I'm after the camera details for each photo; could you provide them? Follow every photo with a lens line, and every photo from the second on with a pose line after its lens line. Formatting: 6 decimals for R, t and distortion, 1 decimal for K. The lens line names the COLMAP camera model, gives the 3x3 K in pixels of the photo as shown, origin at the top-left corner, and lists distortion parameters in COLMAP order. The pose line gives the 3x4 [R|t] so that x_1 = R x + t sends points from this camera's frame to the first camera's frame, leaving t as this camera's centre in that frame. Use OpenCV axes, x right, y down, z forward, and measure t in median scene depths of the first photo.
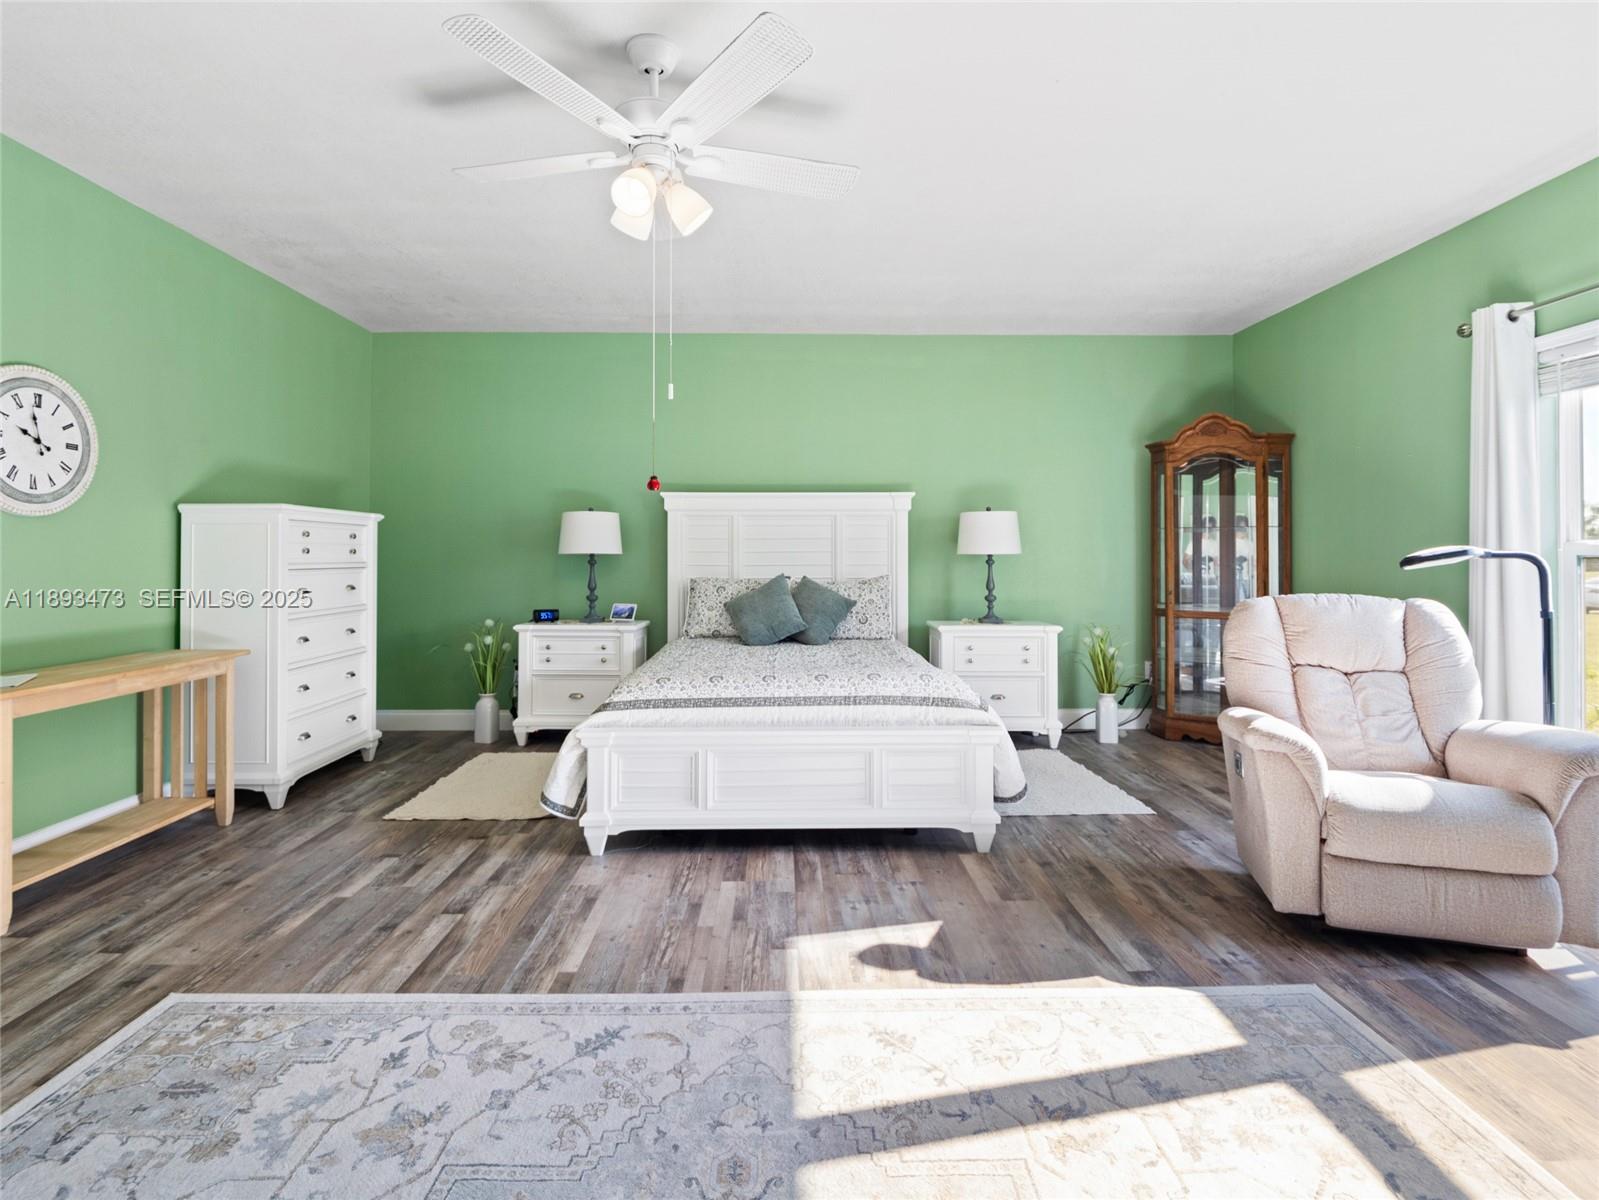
lens RADIAL K [[792.3, 0, 797.2], [0, 792.3, 552.1], [0, 0, 1]] dist [-0.018193, 0.001130]
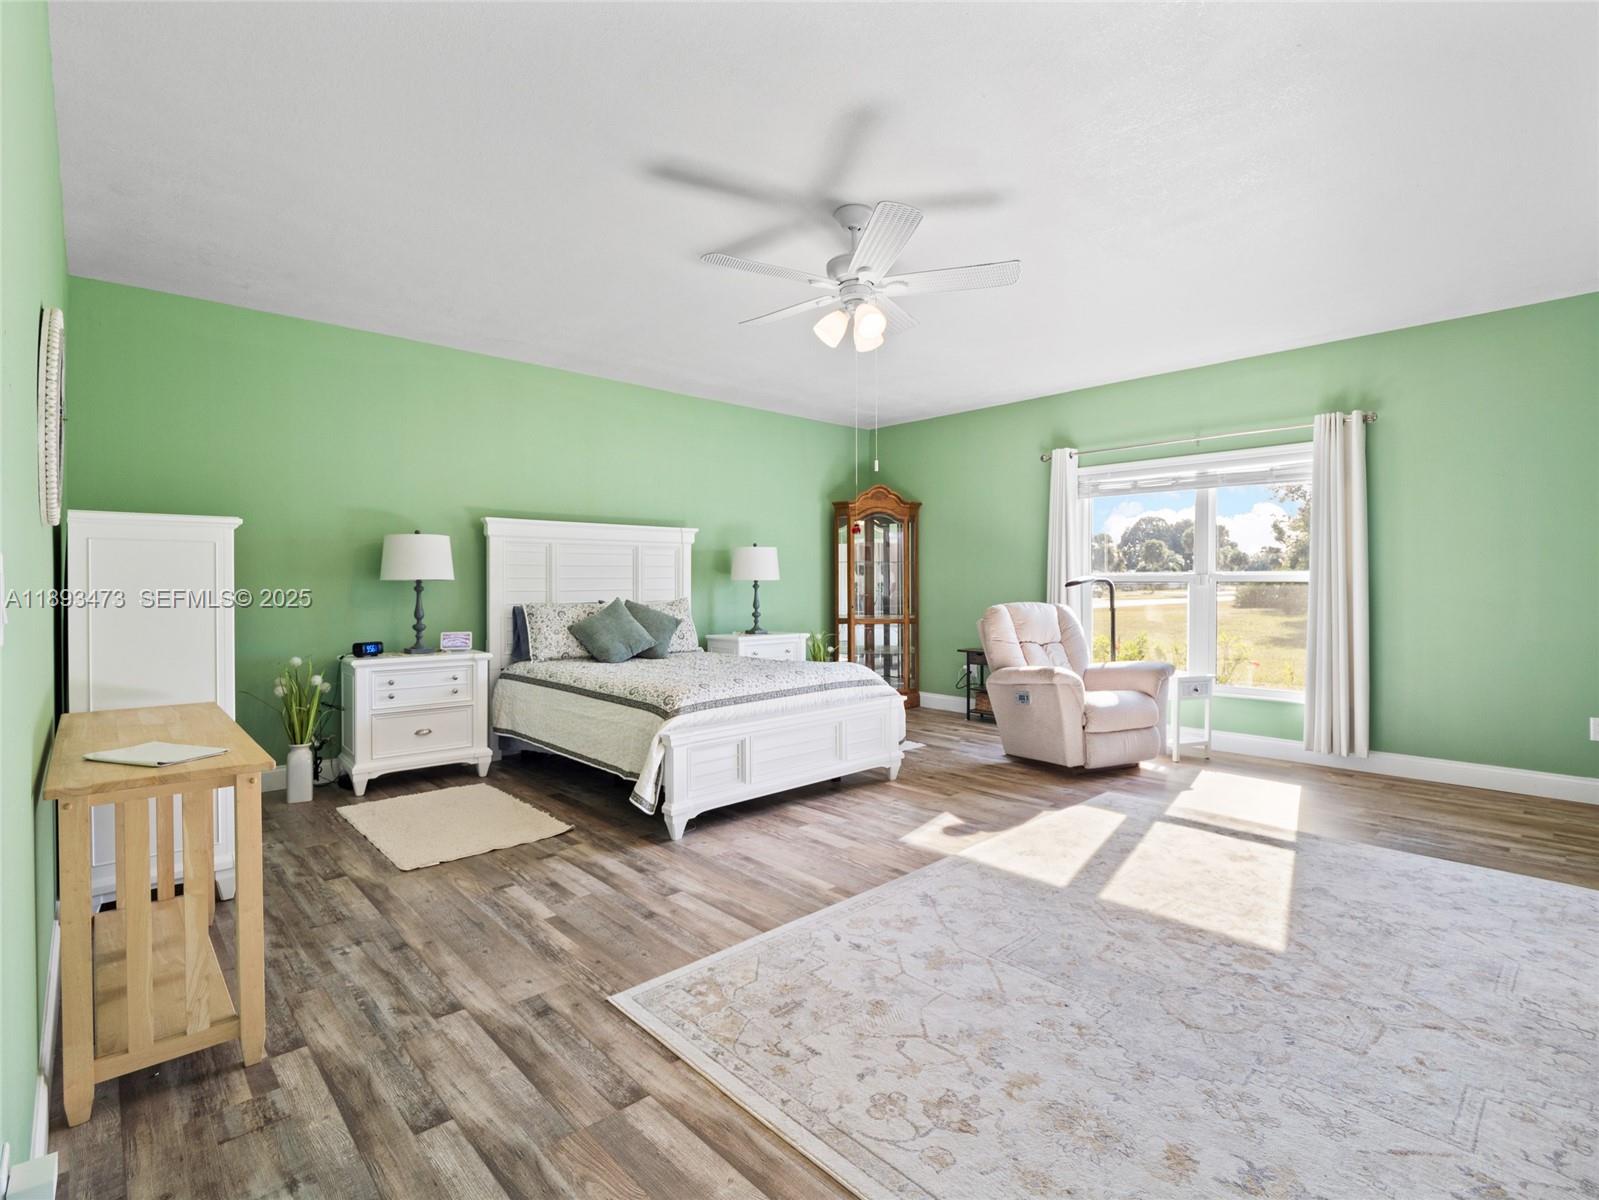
lens RADIAL K [[773.7, 0, 798.1], [0, 773.7, 593.3], [0, 0, 1]] dist [-0.014414, 0.000338]
pose [[0.741767, -0.011337, 0.670562, -0.933272], [-0.001279, 0.999831, 0.018319, 0.001215], [-0.670657, -0.014446, 0.741627, 0.046430]]
